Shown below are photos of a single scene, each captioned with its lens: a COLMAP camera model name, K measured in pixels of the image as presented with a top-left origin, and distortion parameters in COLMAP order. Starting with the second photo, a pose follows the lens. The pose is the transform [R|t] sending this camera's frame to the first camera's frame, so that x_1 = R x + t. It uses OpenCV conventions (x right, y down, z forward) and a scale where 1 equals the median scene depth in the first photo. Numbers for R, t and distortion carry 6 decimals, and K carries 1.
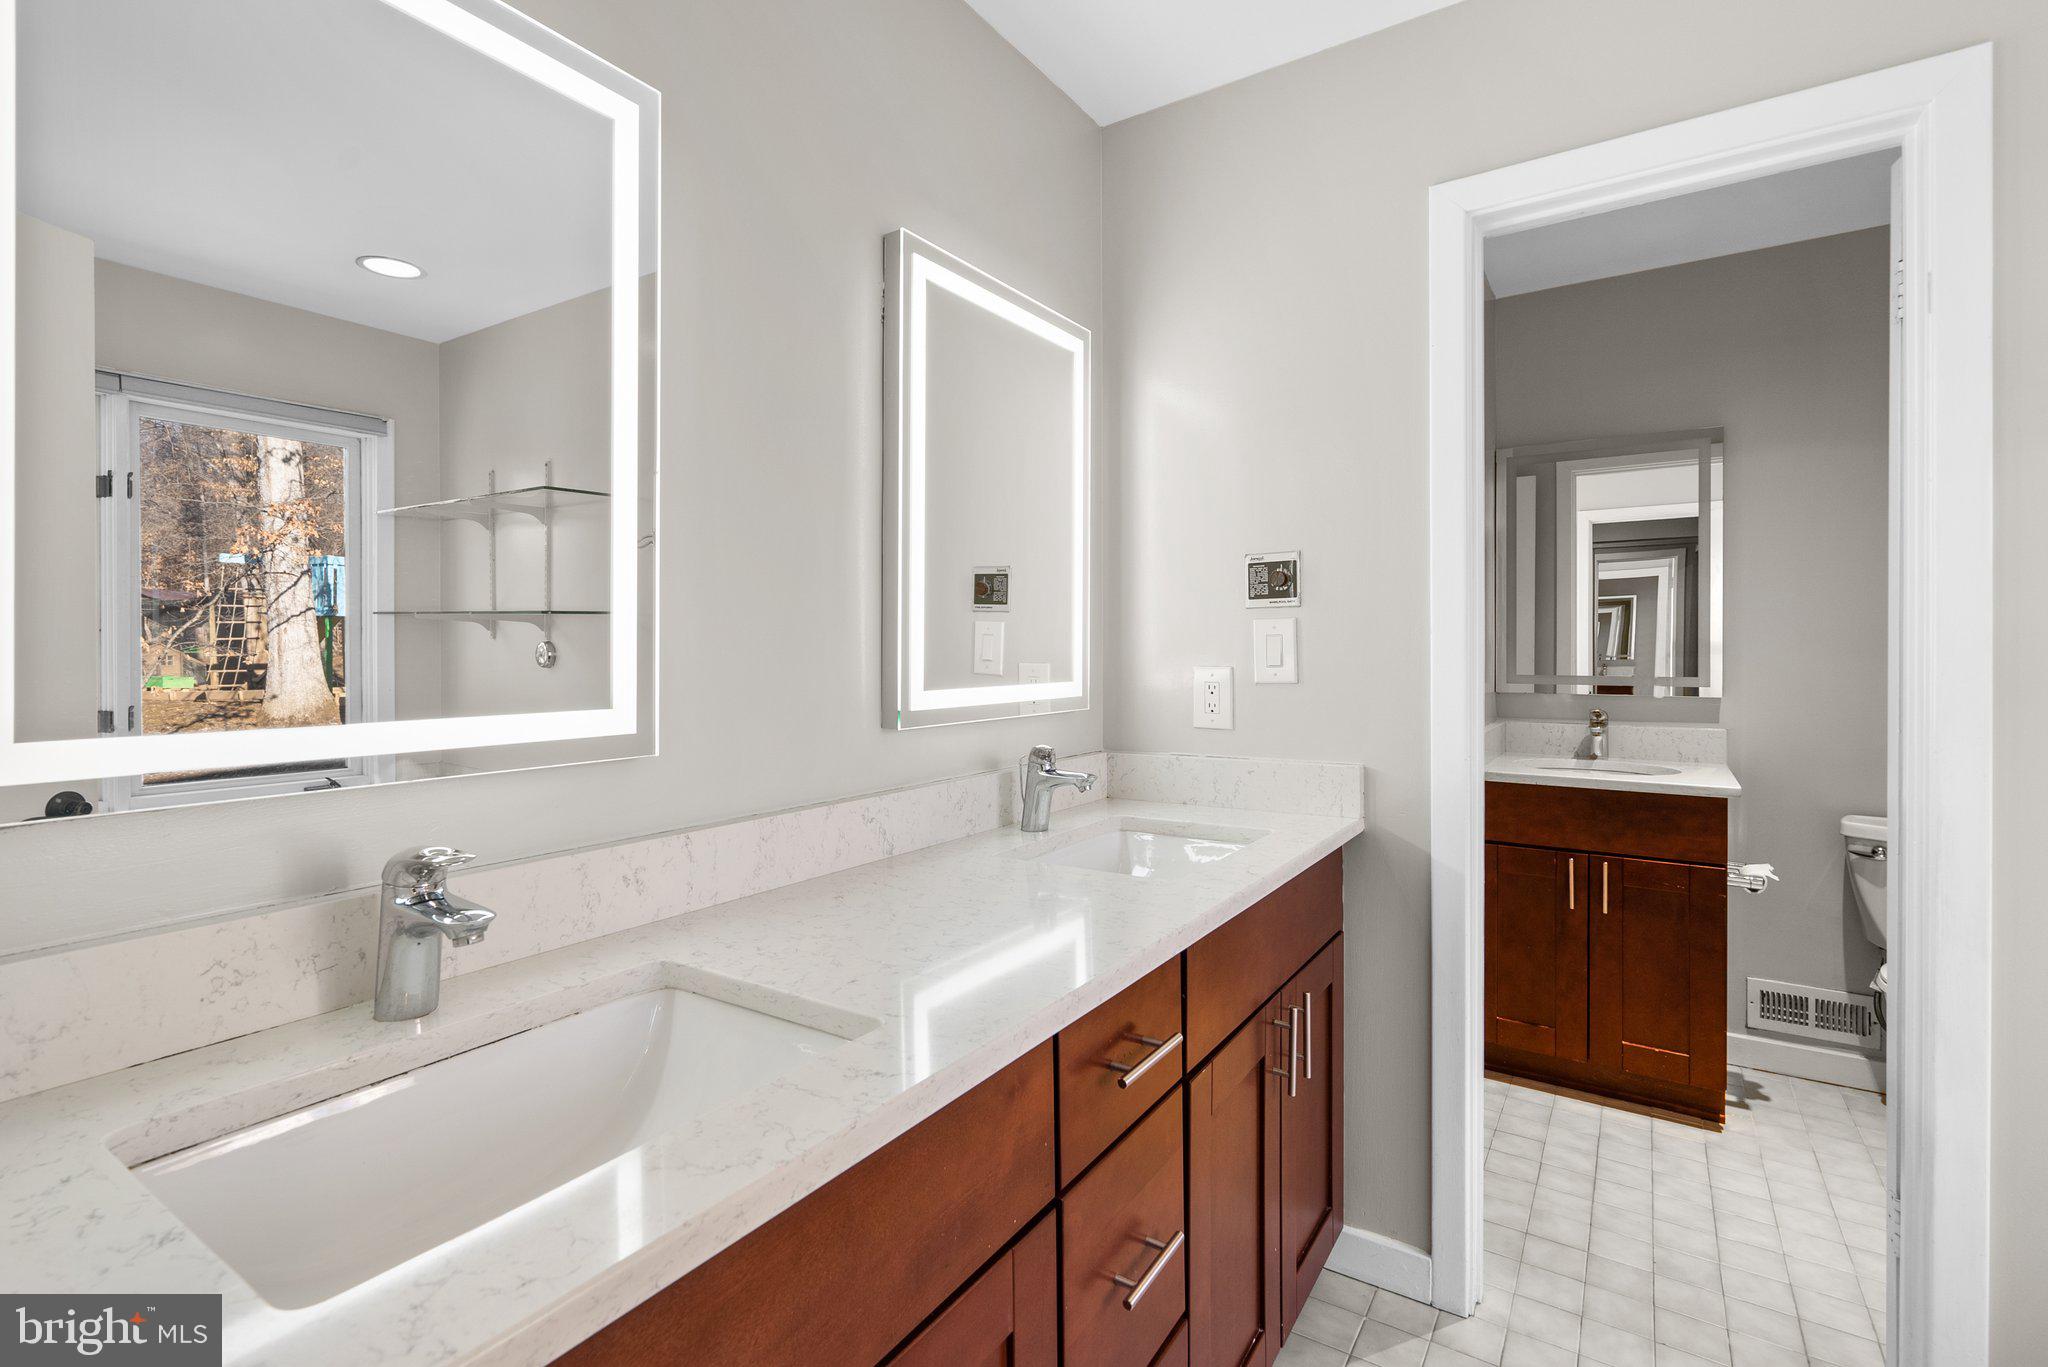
lens RADIAL K [[941.7, 0, 1022.0], [0, 941.7, 663.6], [0, 0, 1]] dist [-0.000778, 0.000019]
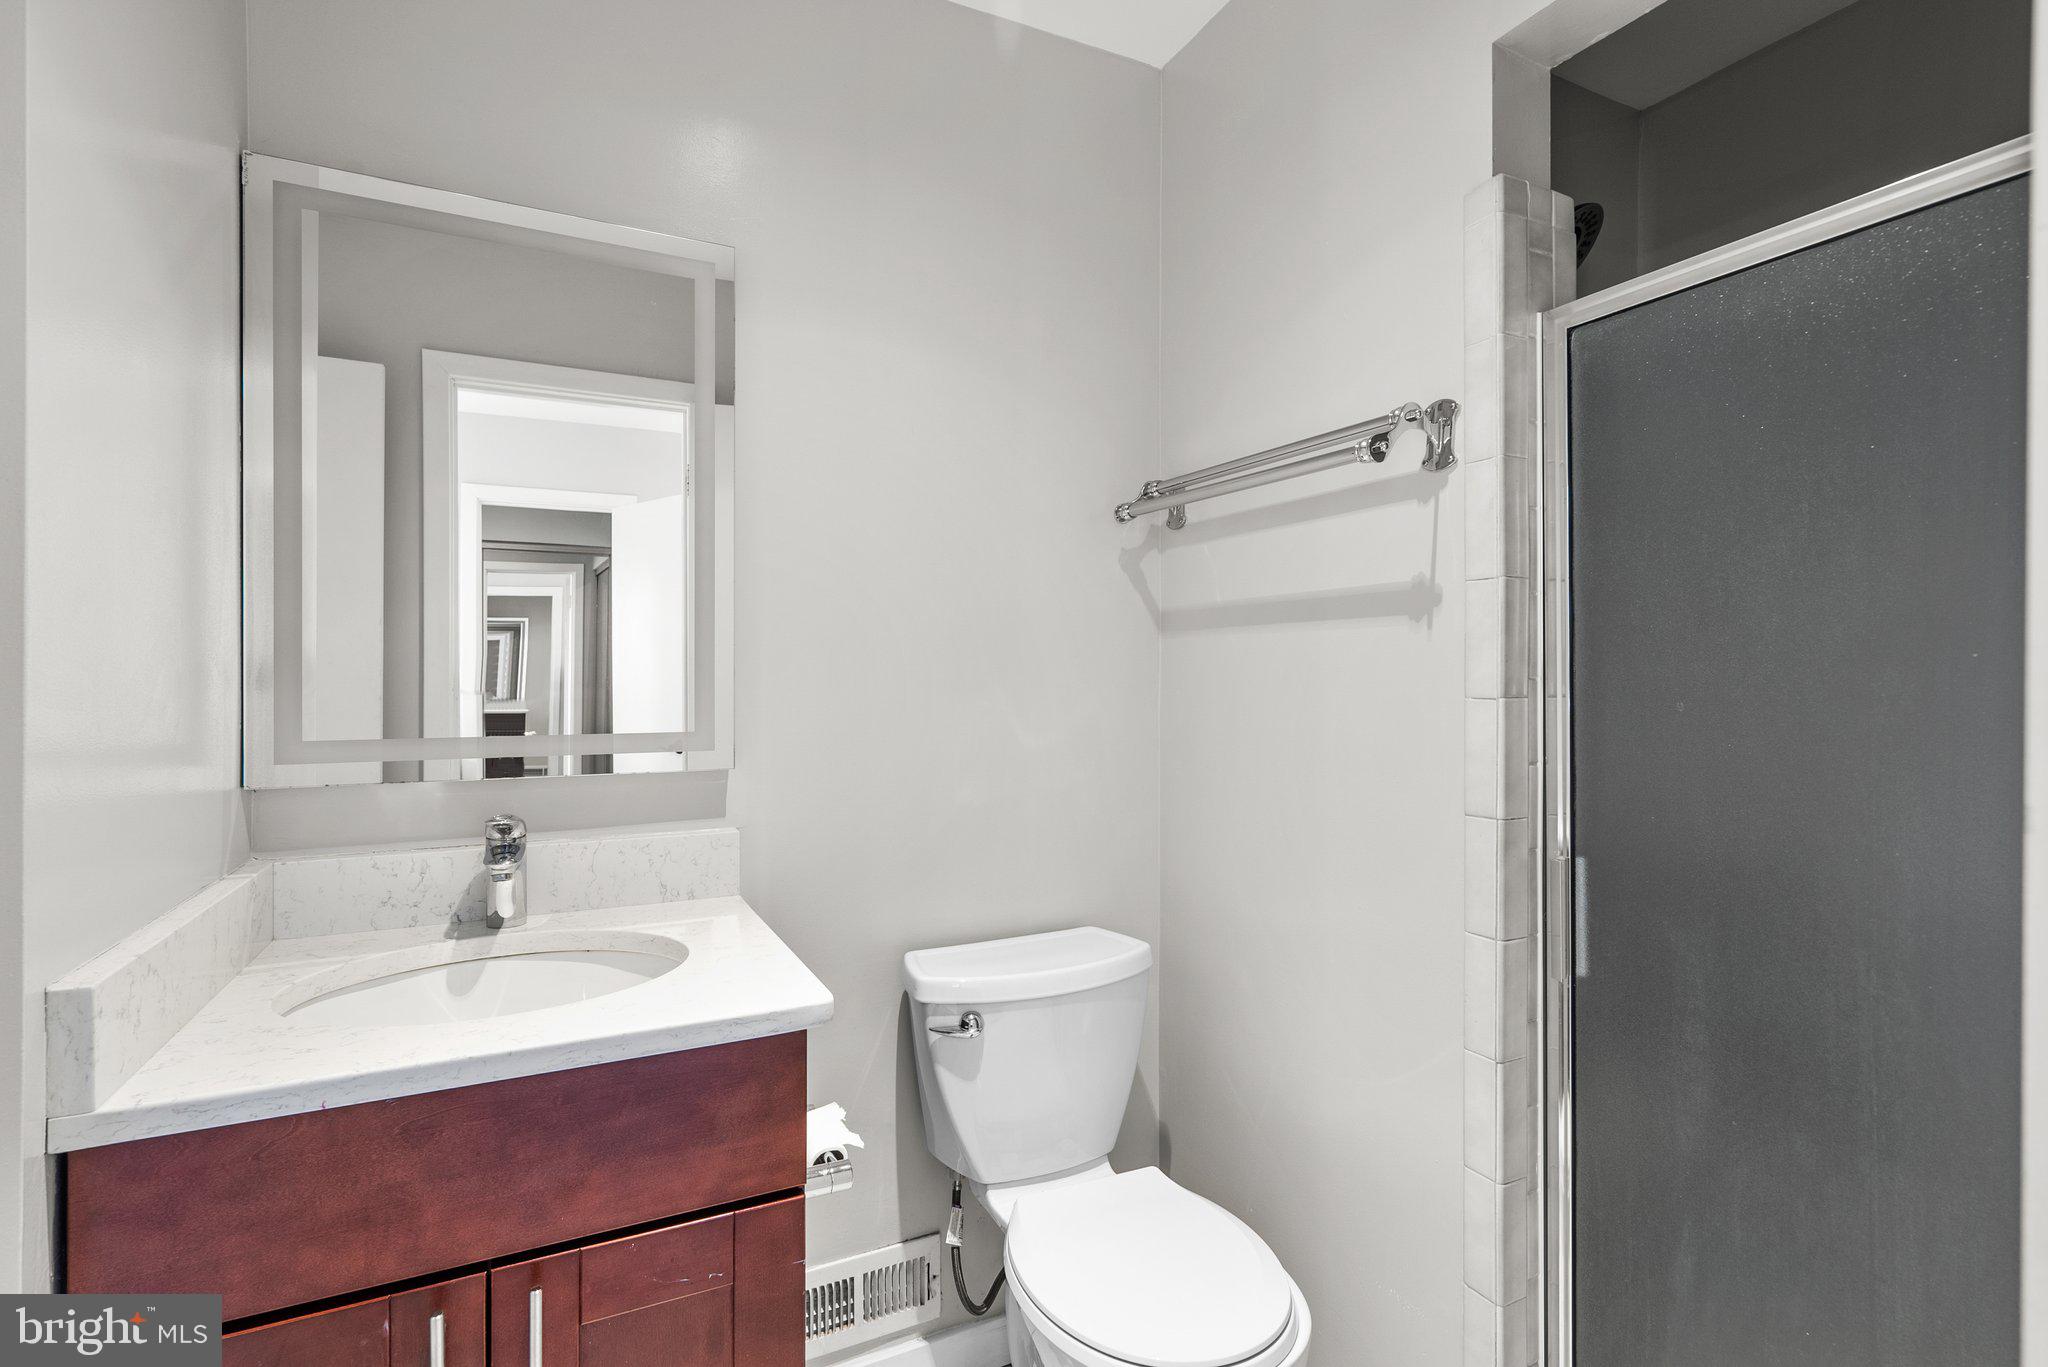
lens RADIAL K [[989.2, 0, 1021.7], [0, 989.2, 679.8], [0, 0, 1]] dist [0.002317, 0.000476]
pose [[0.501497, -0.000123, 0.865160, 0.333525], [0.012428, 0.999898, -0.007062, -0.007342], [-0.865070, 0.014294, 0.501447, 0.558004]]
